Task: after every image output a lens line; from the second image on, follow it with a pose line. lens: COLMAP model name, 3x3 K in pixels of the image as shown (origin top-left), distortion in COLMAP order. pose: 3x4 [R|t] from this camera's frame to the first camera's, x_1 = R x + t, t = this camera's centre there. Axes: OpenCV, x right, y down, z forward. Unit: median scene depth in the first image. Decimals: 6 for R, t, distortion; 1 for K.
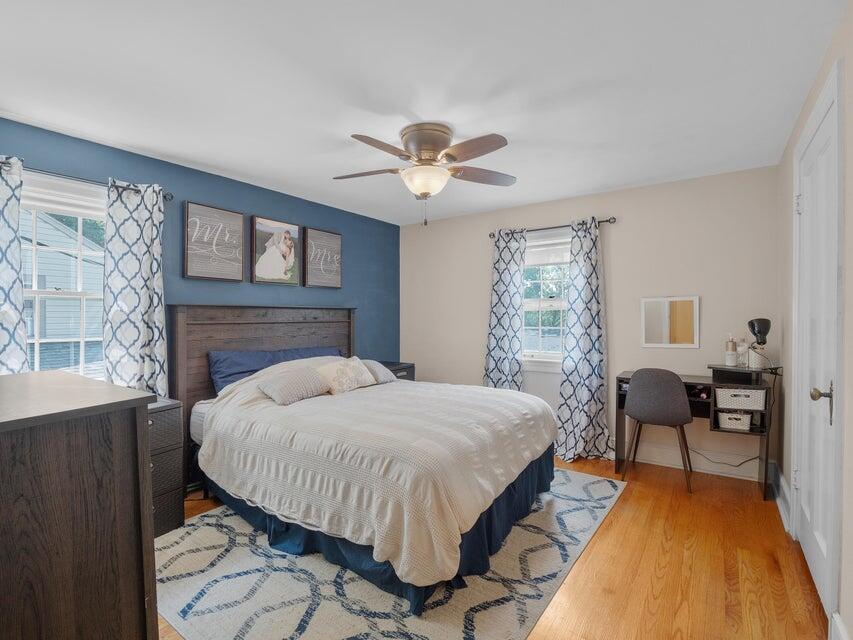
lens RADIAL K [[417.5, 0, 427.2], [0, 417.5, 319.6], [0, 0, 1]] dist [-0.014297, -0.001376]
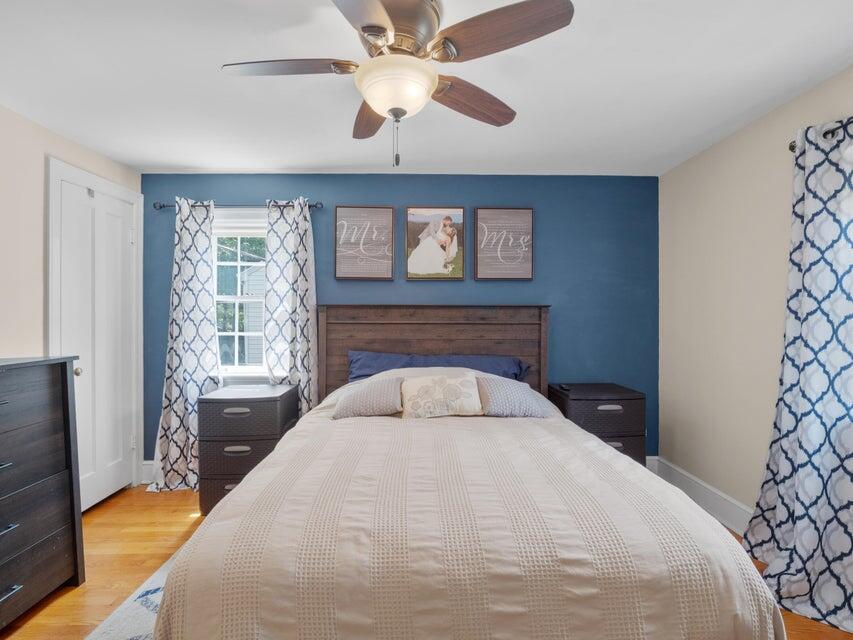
lens RADIAL K [[417.5, 0, 426.8], [0, 417.5, 319.4], [0, 0, 1]] dist [-0.014297, -0.001376]
pose [[0.594966, 0.008807, -0.803703, 0.353485], [-0.009572, 0.999947, 0.003871, -0.004510], [0.803694, 0.005390, 0.595019, 0.483511]]
